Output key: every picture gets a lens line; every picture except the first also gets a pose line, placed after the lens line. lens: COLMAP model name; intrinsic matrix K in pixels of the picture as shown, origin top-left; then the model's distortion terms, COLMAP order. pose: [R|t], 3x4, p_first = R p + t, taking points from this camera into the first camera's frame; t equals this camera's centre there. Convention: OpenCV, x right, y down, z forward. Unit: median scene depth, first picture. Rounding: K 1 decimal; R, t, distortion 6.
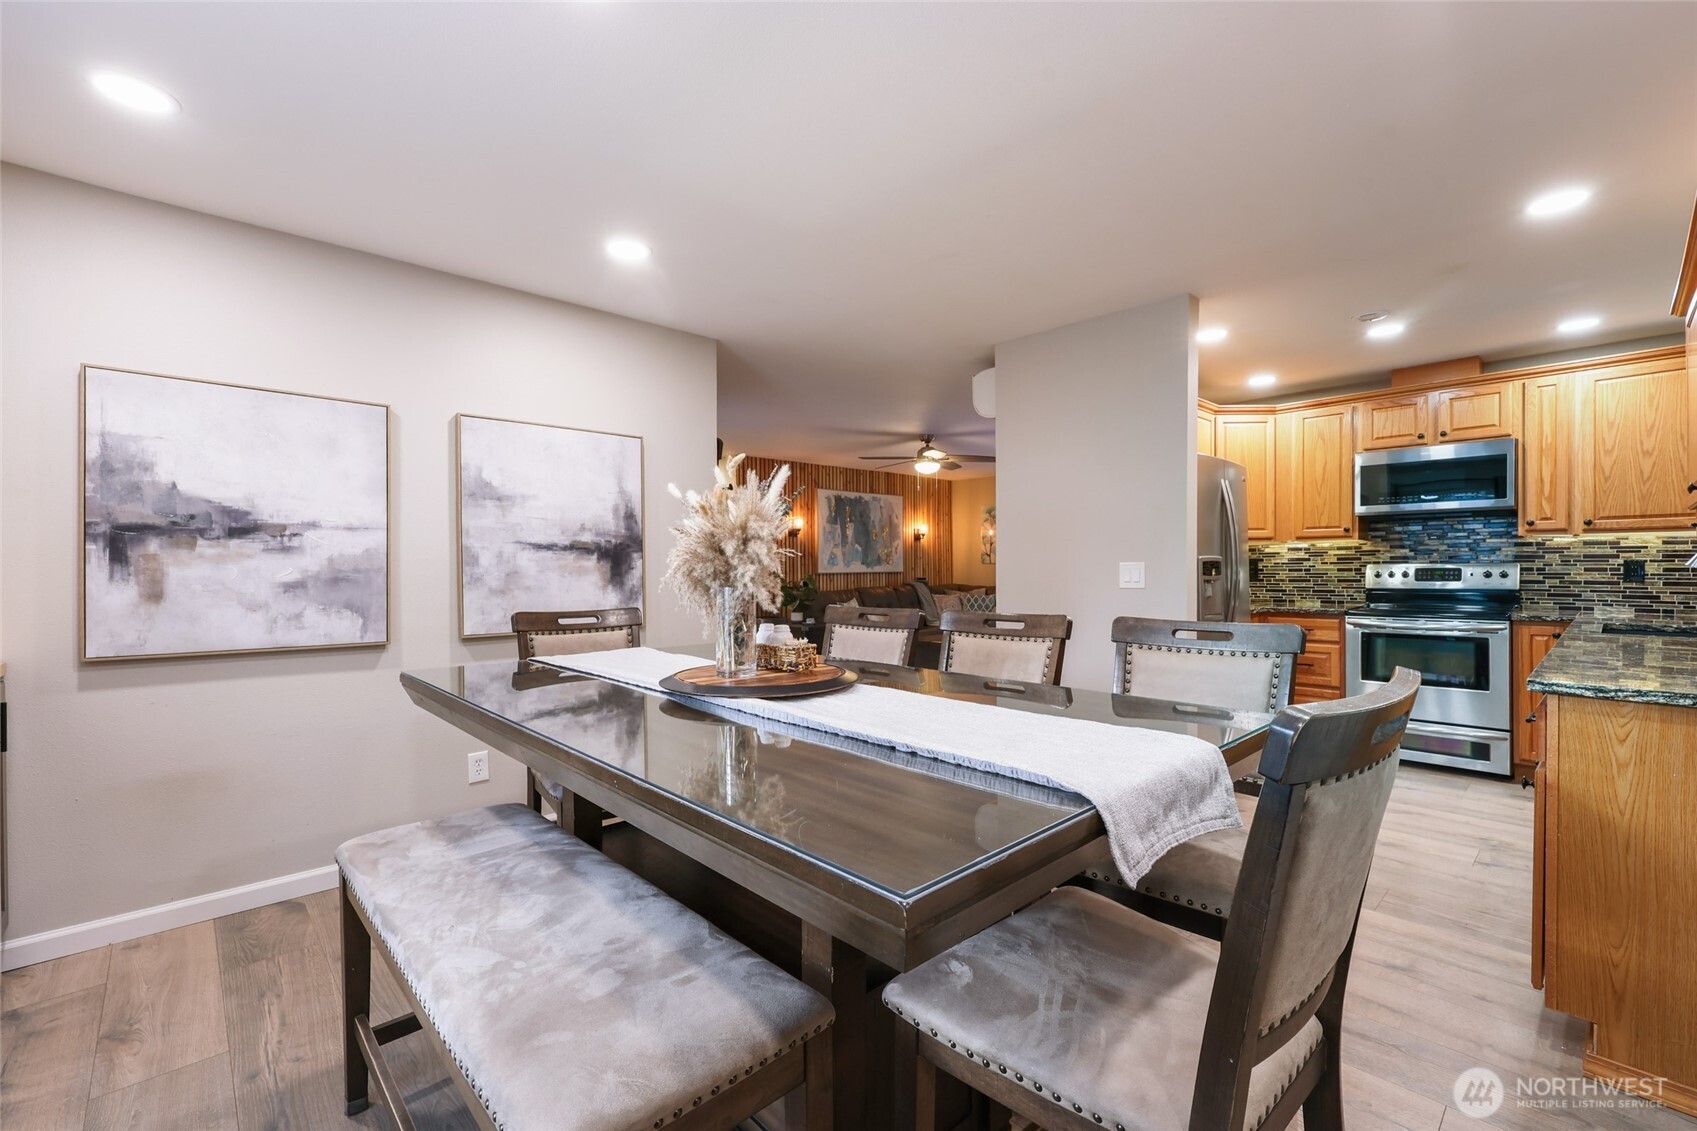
lens RADIAL K [[718.8, 0, 842.2], [0, 718.8, 572.3], [0, 0, 1]] dist [0.000223, -0.000572]
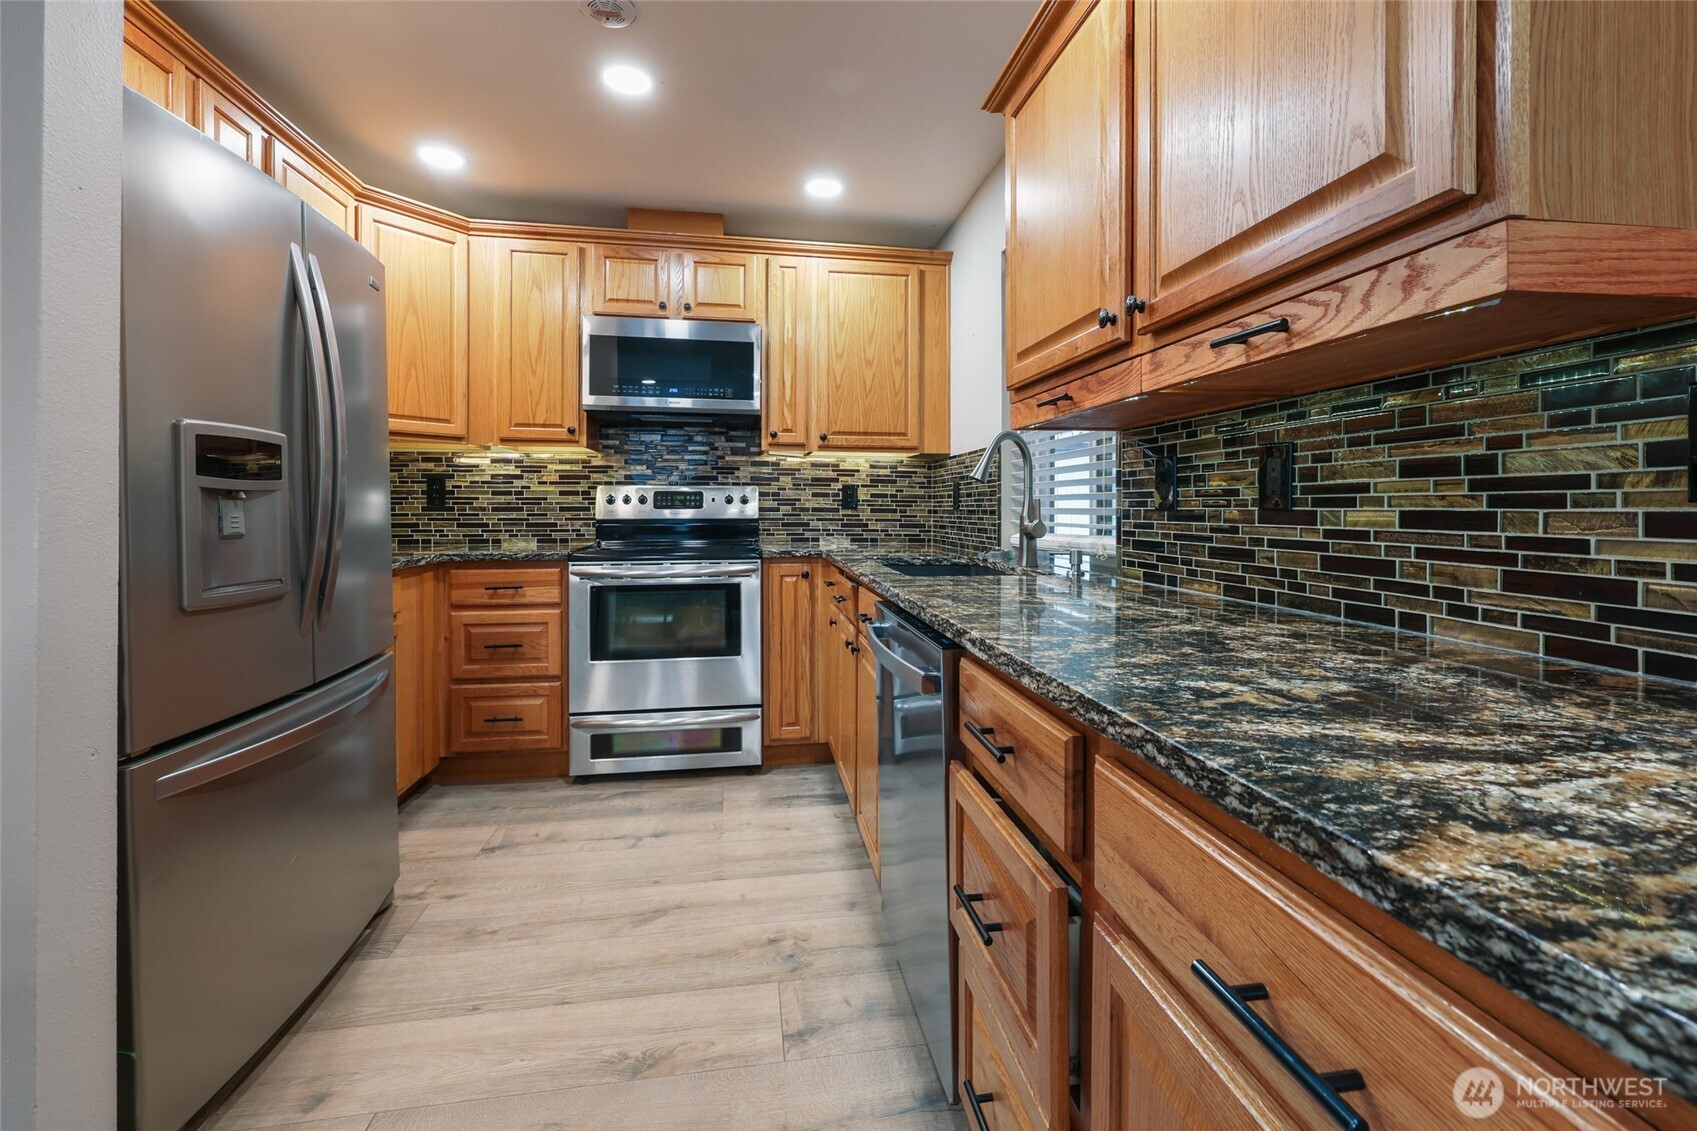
lens RADIAL K [[718.8, 0, 855.6], [0, 718.8, 513.2], [0, 0, 1]] dist [0.000223, -0.000572]
pose [[0.554854, 0.001250, 0.831947, 0.318579], [-0.002245, 0.999997, -0.000006, 0.017400], [-0.831945, -0.001864, 0.554855, 0.445683]]
